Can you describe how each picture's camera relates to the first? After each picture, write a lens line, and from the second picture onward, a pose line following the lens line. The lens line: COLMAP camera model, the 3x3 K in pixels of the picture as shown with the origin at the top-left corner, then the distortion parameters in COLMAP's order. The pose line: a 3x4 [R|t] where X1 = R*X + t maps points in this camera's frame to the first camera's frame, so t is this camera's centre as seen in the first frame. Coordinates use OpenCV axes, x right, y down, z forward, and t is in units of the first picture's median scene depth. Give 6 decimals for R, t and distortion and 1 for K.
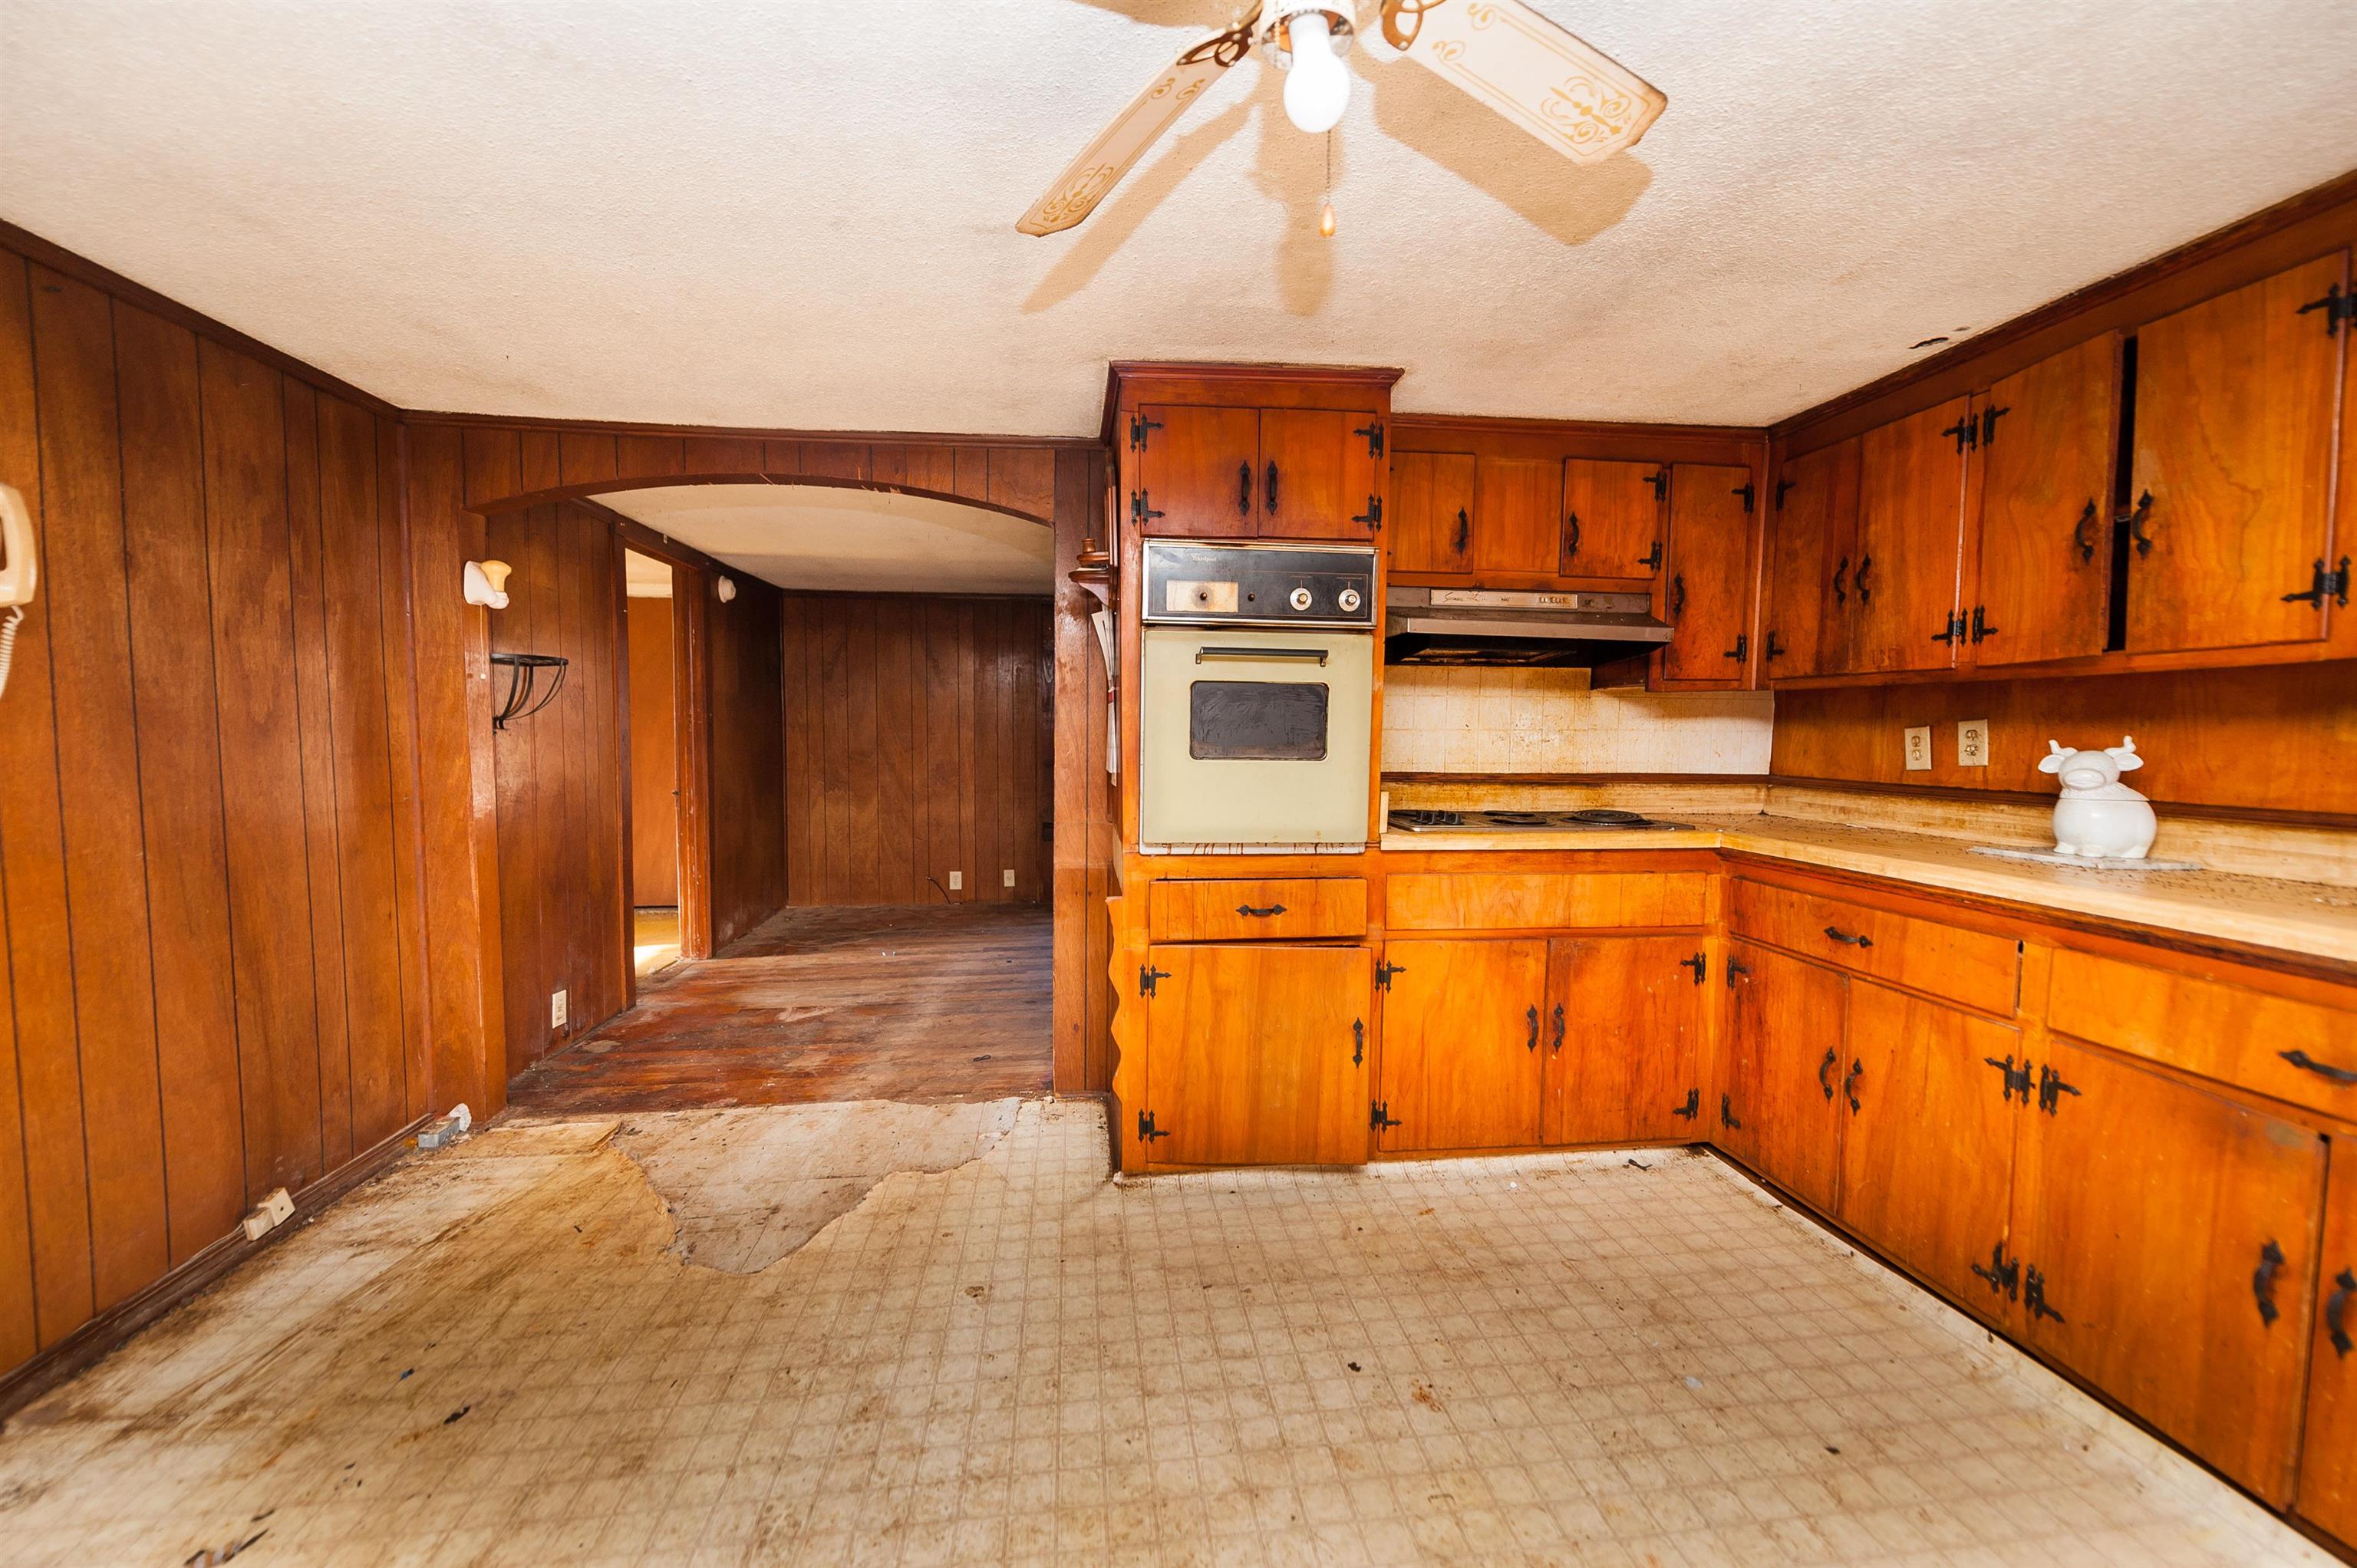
lens RADIAL K [[924.4, 0, 1179.4], [0, 924.4, 794.5], [0, 0, 1]] dist [0.011702, -0.004284]
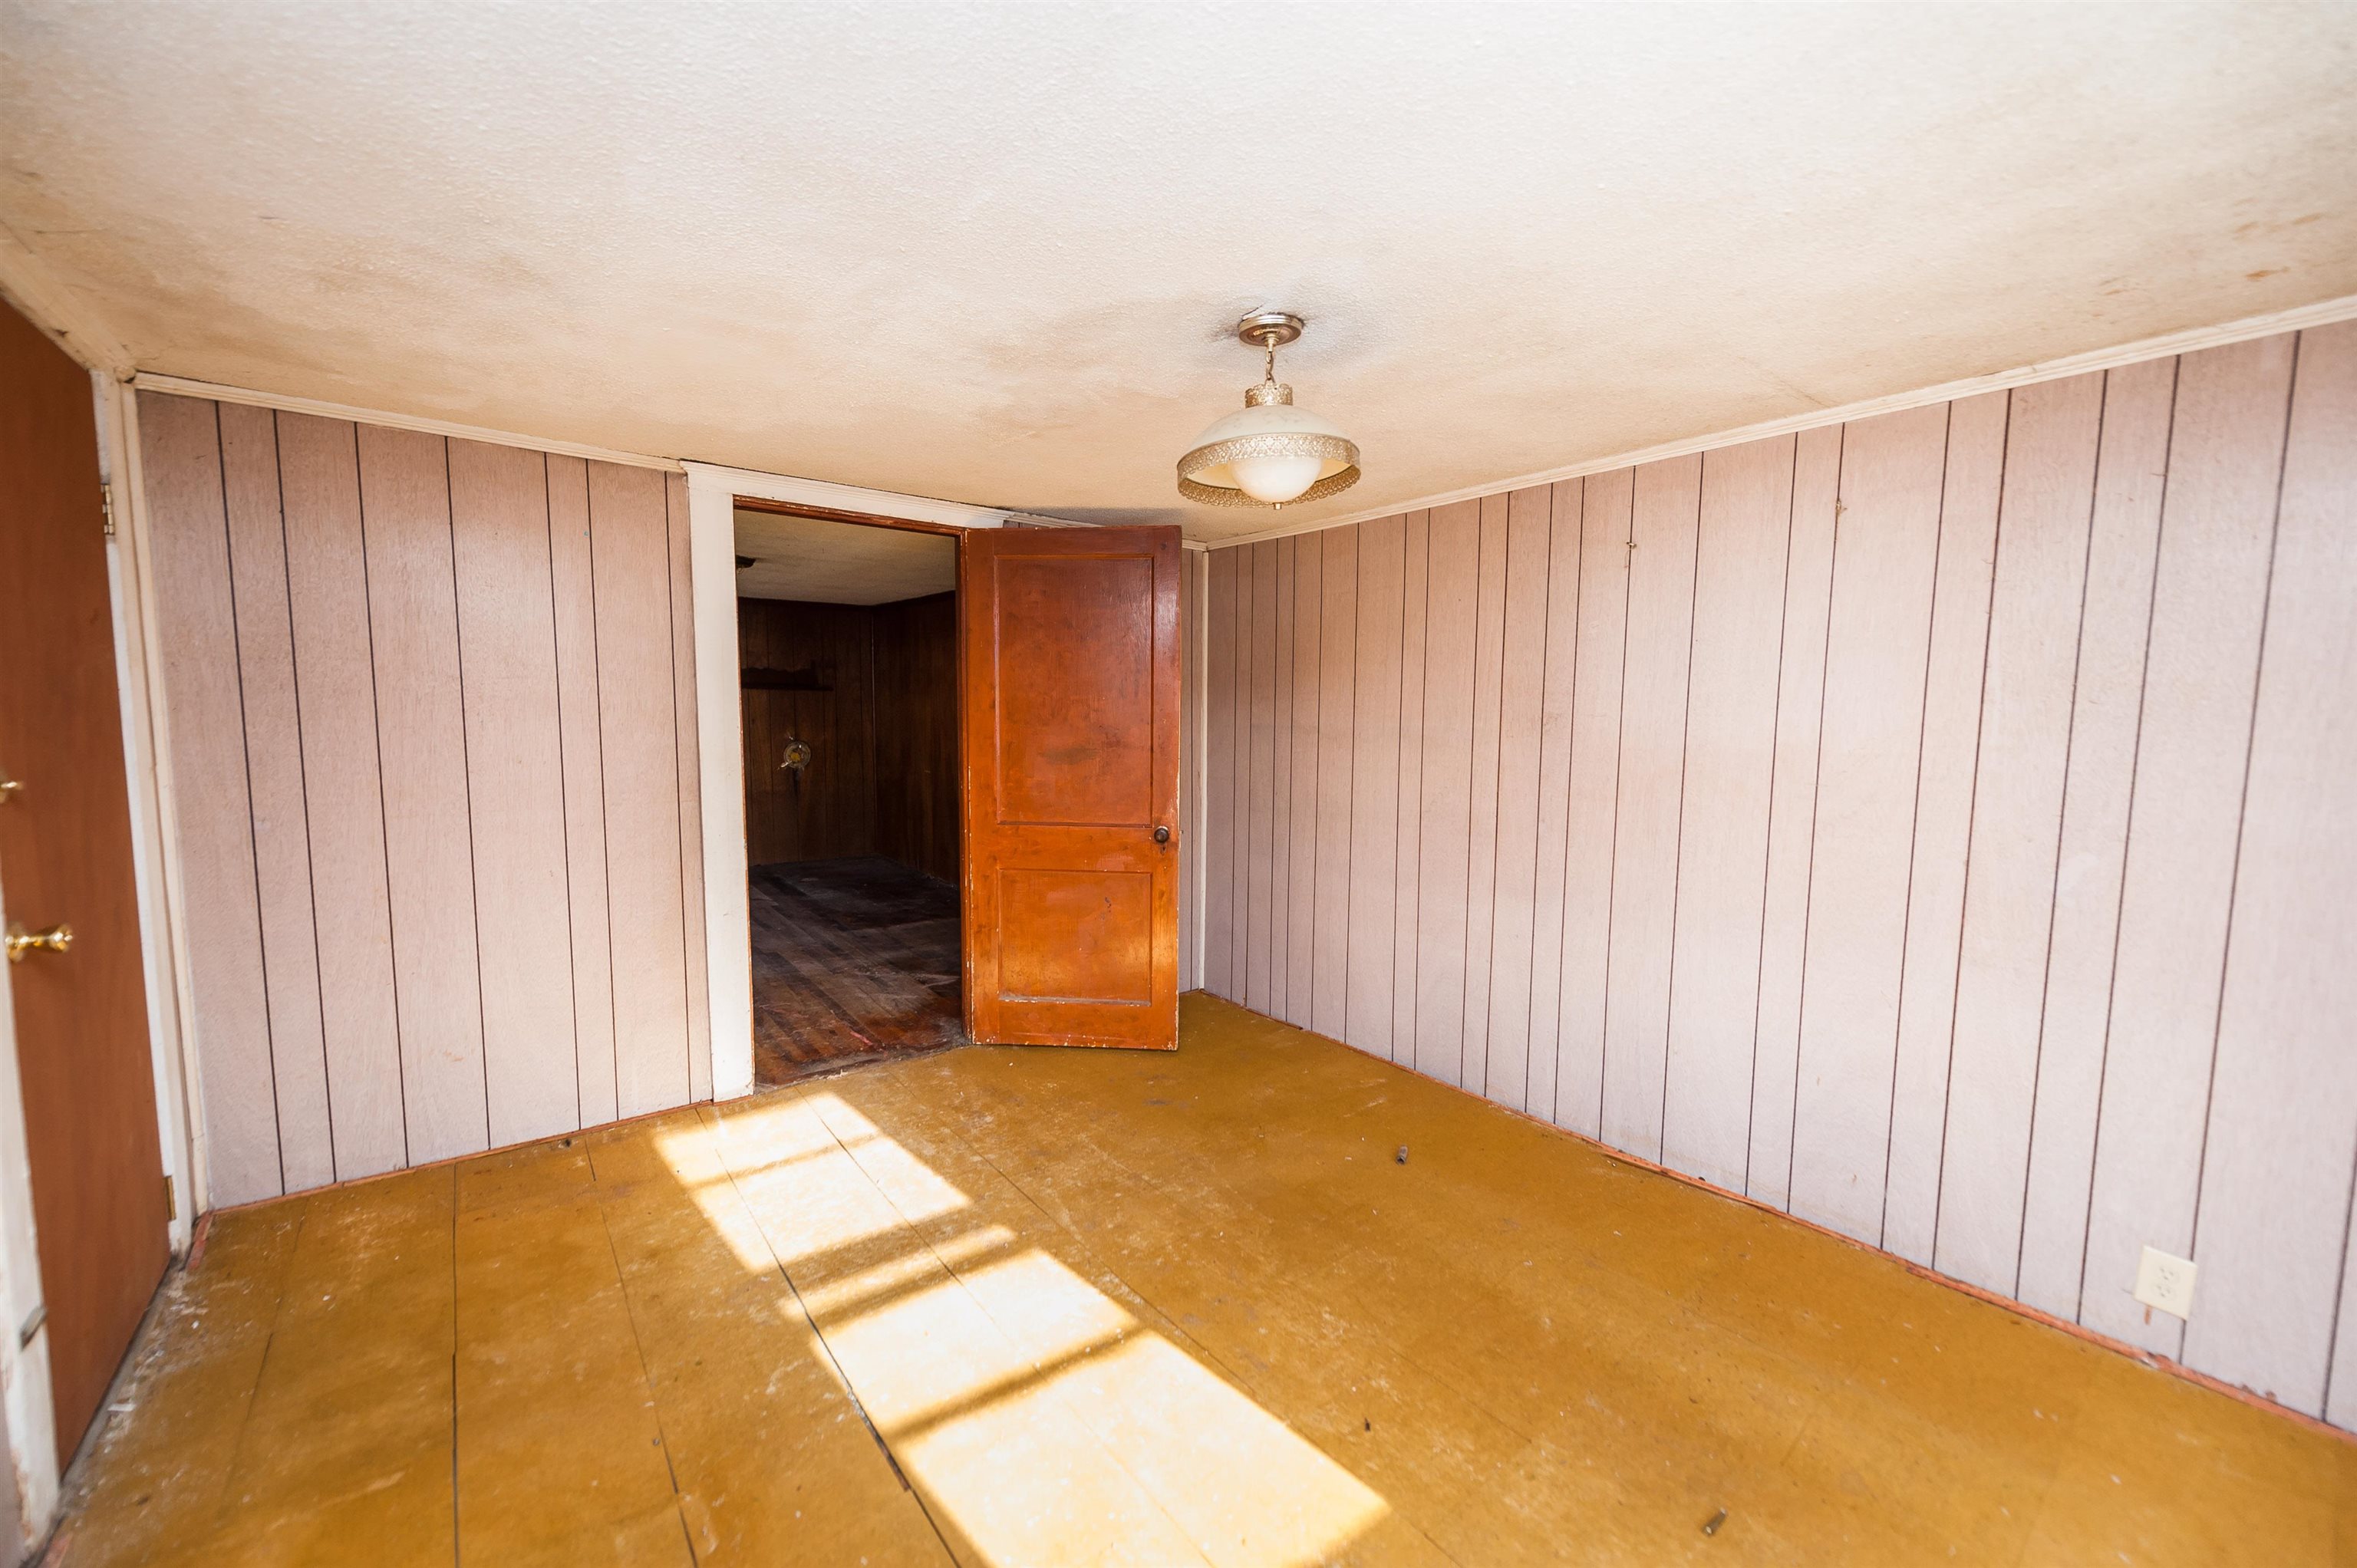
lens RADIAL K [[924.4, 0, 1197.3], [0, 924.4, 782.8], [0, 0, 1]] dist [0.011702, -0.004284]
pose [[-0.524632, -0.089249, 0.846638, -2.028304], [0.036729, 0.991191, 0.127247, -0.187464], [-0.850537, 0.097854, -0.516732, 1.717459]]
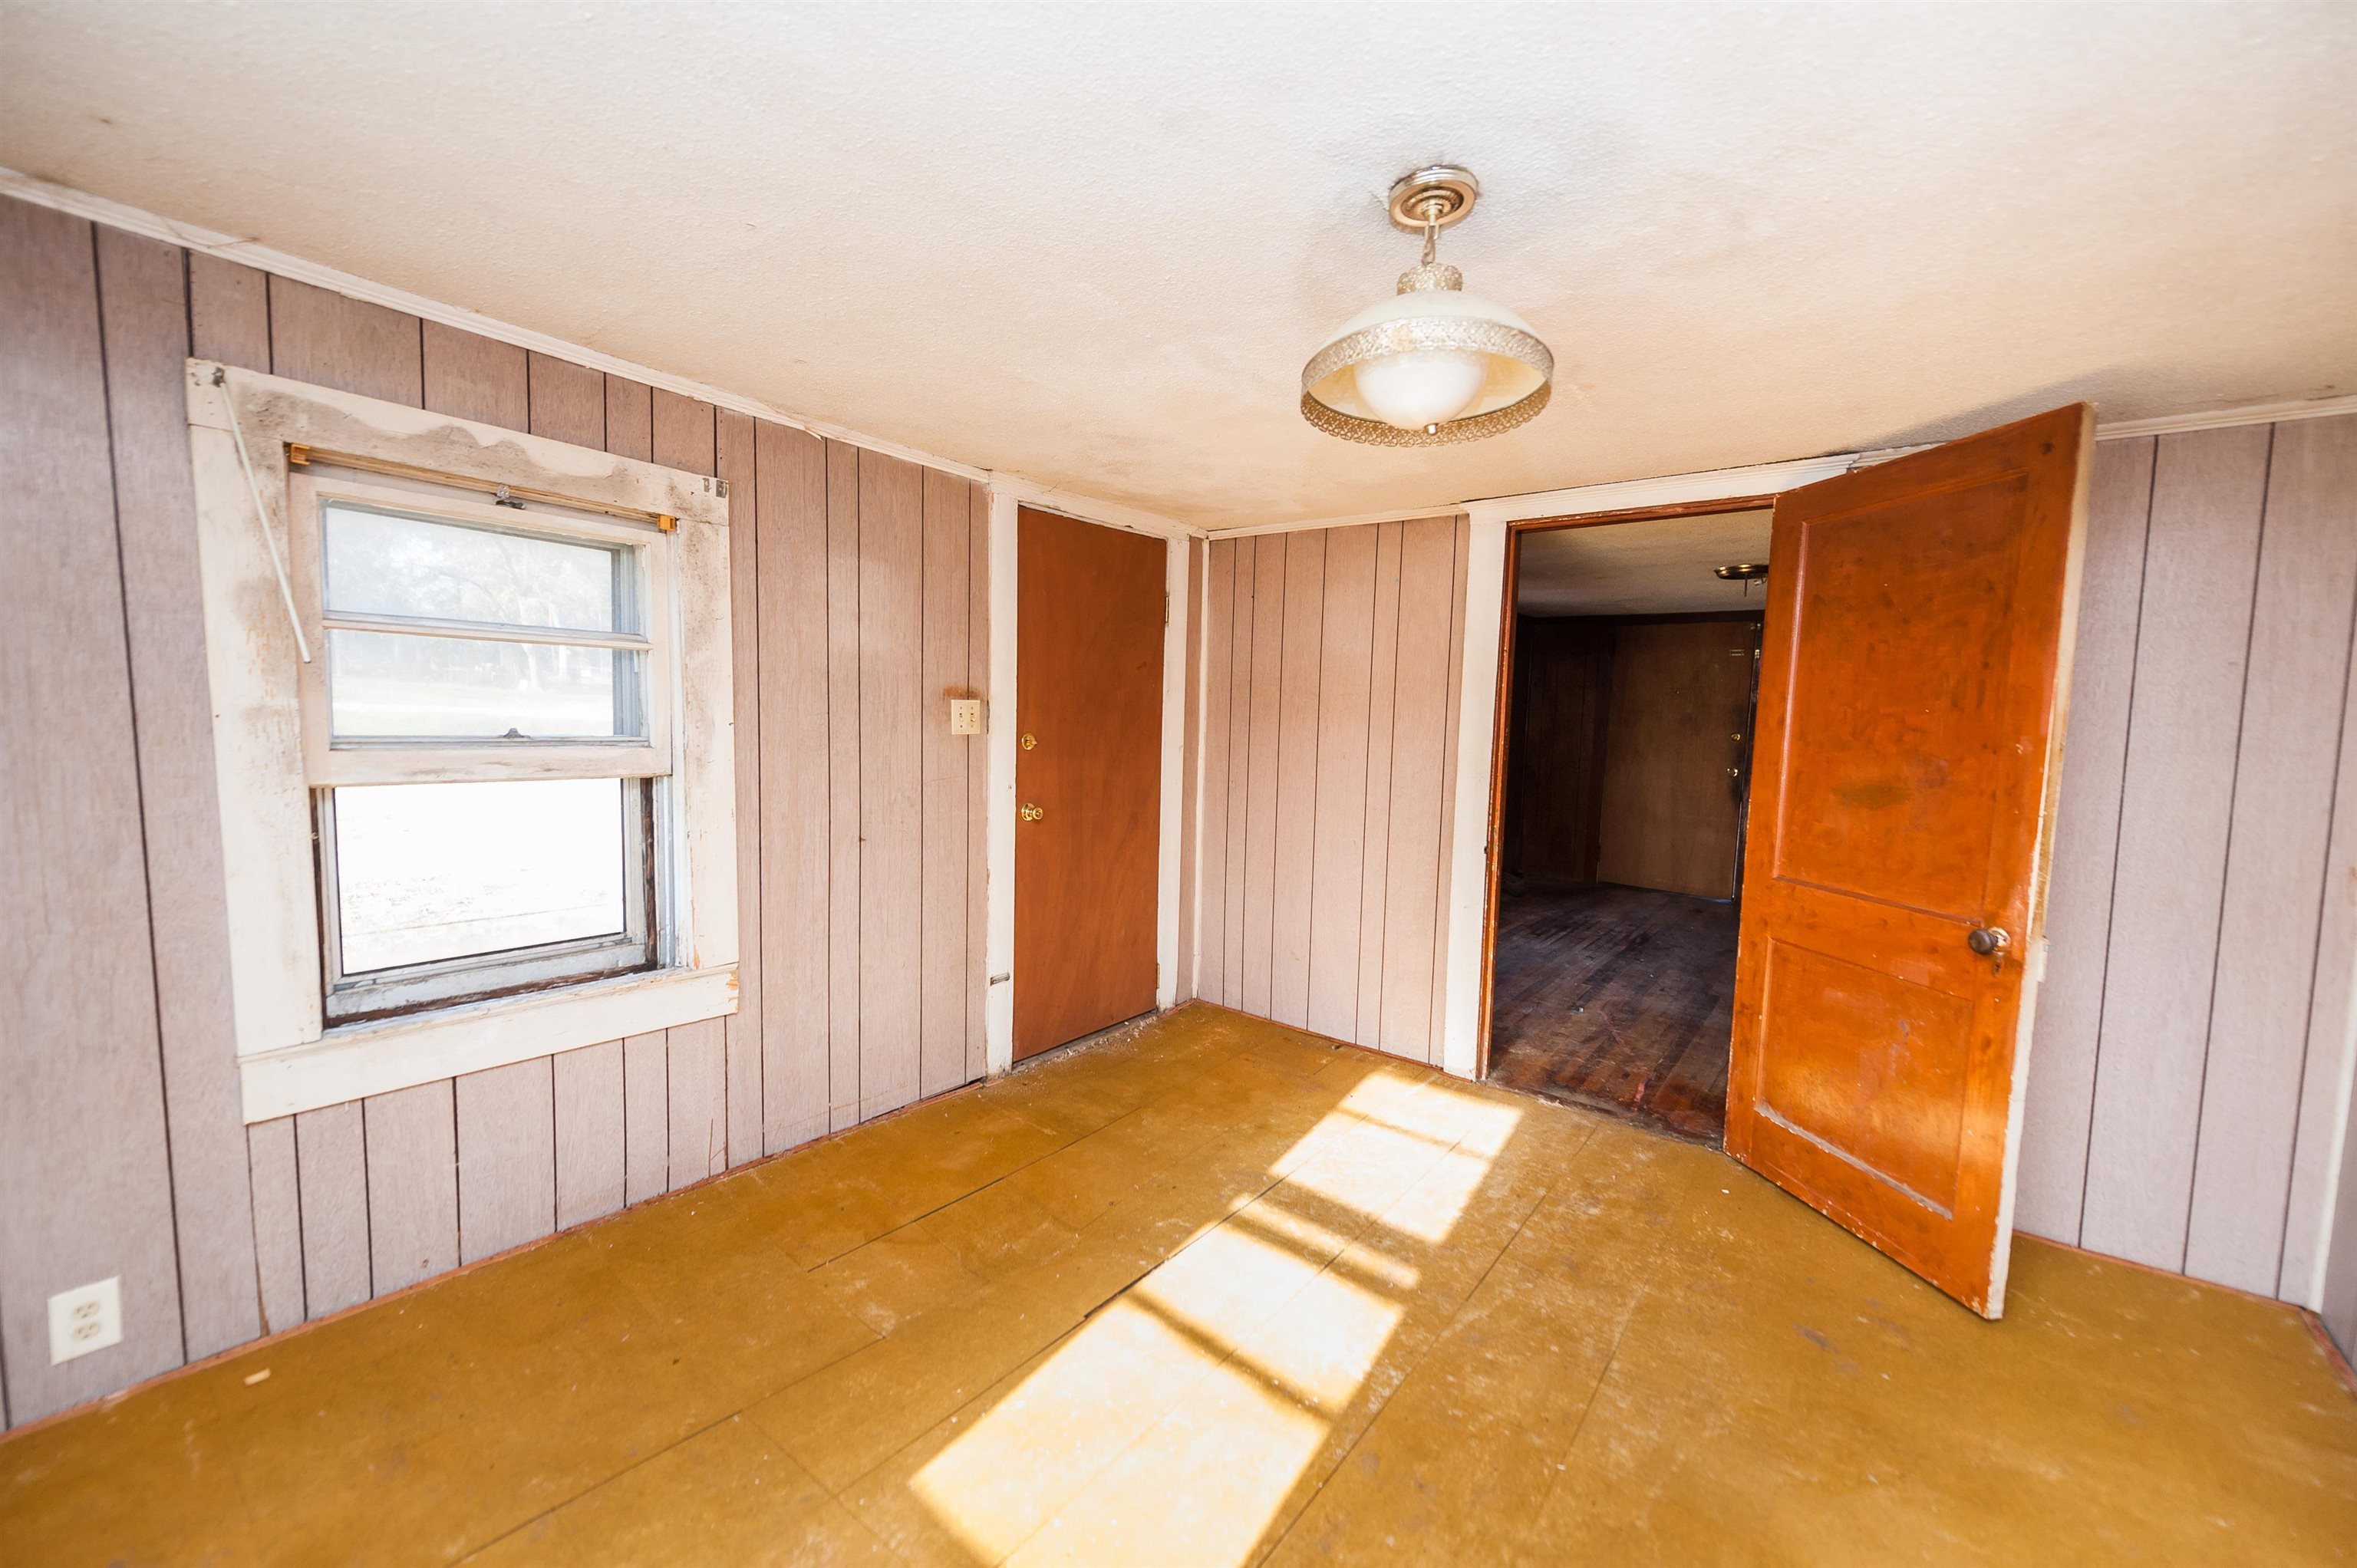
lens RADIAL K [[924.4, 0, 1172.0], [0, 924.4, 785.2], [0, 0, 1]] dist [0.011702, -0.004284]
pose [[0.714351, -0.049251, 0.698052, -1.930404], [0.027051, 0.998718, 0.042782, -0.136770], [-0.699265, -0.011679, 0.714767, 1.080152]]
